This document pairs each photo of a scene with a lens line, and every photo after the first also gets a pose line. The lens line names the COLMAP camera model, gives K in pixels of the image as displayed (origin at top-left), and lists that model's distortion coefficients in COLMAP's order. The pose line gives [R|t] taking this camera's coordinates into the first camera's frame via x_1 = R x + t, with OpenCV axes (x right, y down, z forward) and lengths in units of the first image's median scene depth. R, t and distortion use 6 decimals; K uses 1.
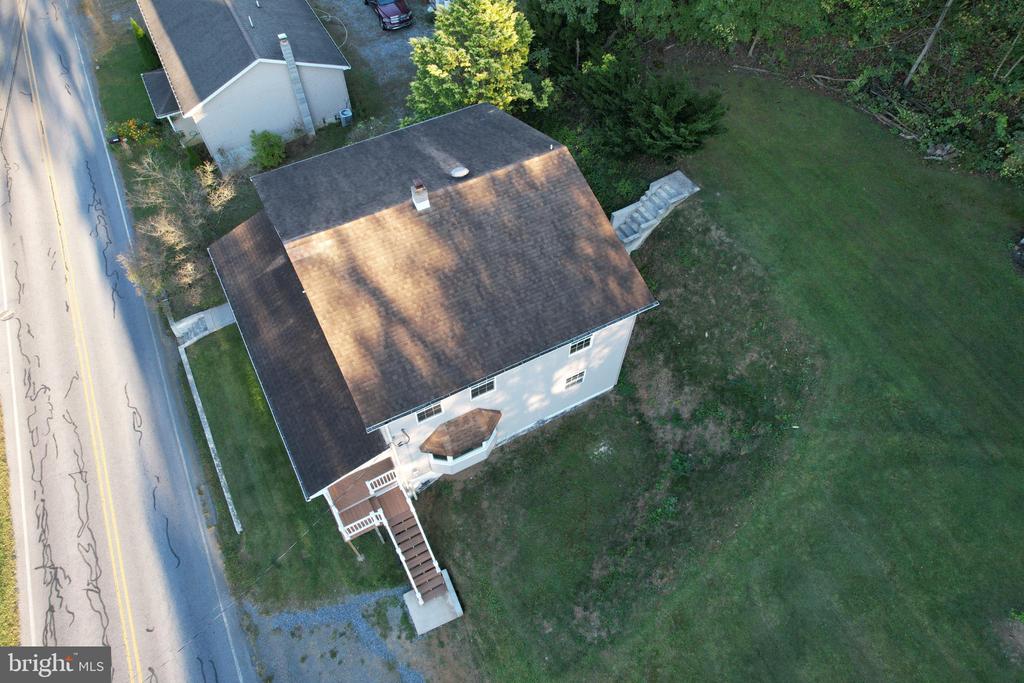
lens RADIAL K [[655.0, 0, 519.2], [0, 655.0, 341.4], [0, 0, 1]] dist [-0.082044, 0.077347]
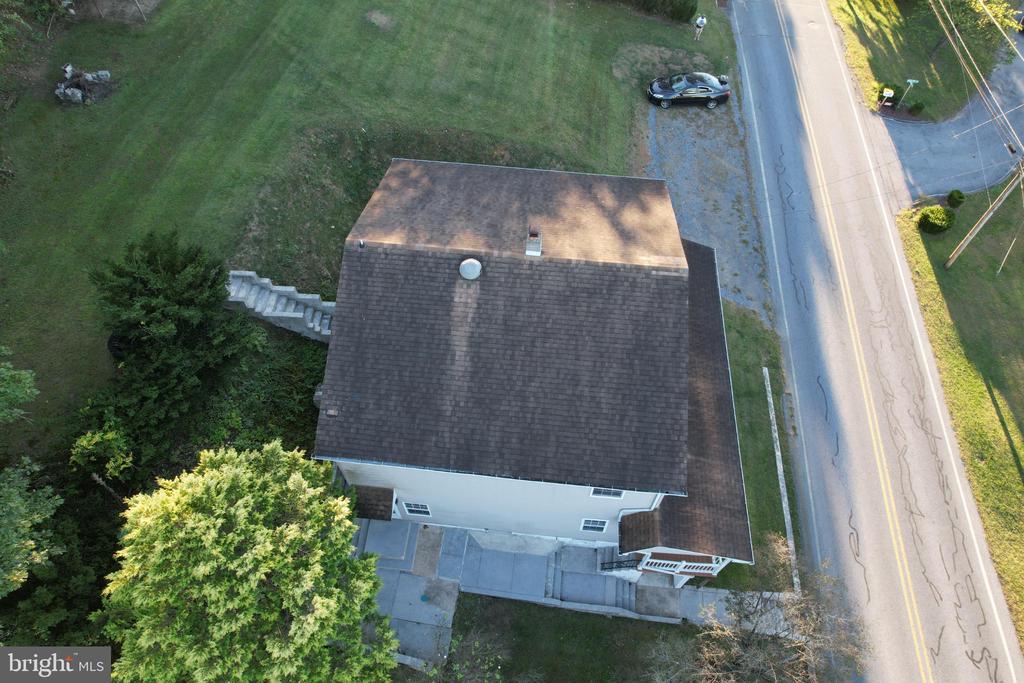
lens RADIAL K [[655.0, 0, 519.2], [0, 655.0, 341.4], [0, 0, 1]] dist [-0.082044, 0.077347]
pose [[-0.832514, -0.469730, 0.293723, -0.382010], [0.449797, -0.263587, 0.853349, -0.852706], [-0.323422, 0.842541, 0.430723, 0.599933]]
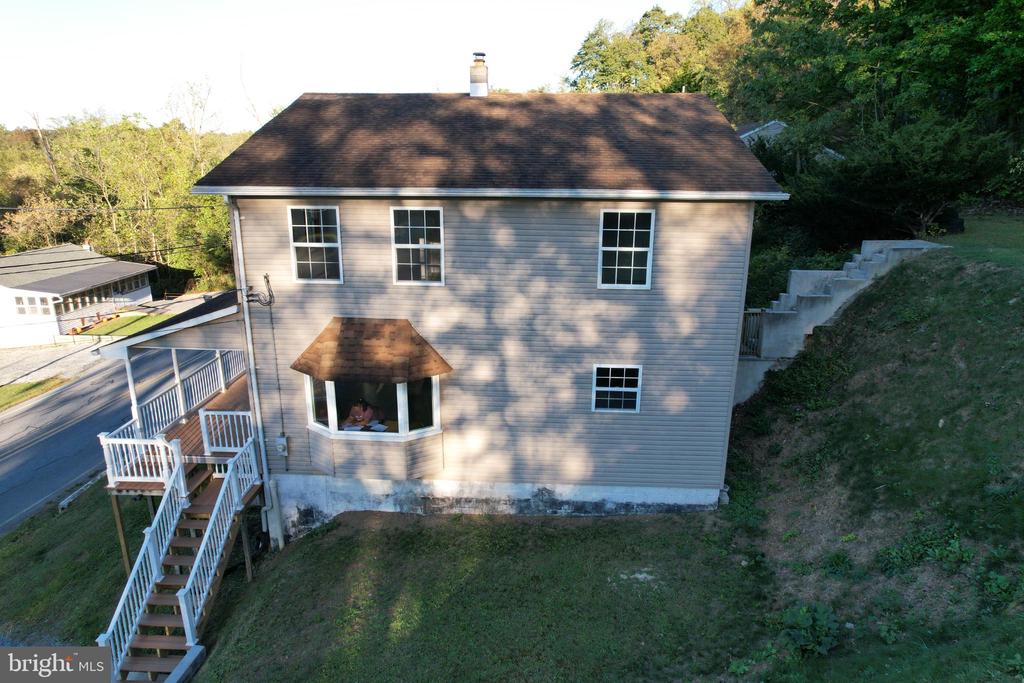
lens RADIAL K [[655.0, 0, 519.2], [0, 655.0, 341.4], [0, 0, 1]] dist [-0.082044, 0.077347]
pose [[0.857965, 0.134988, -0.495655, 0.251455], [-0.424709, 0.729189, -0.536569, 0.318569], [0.288996, 0.670867, 0.682949, 0.574103]]
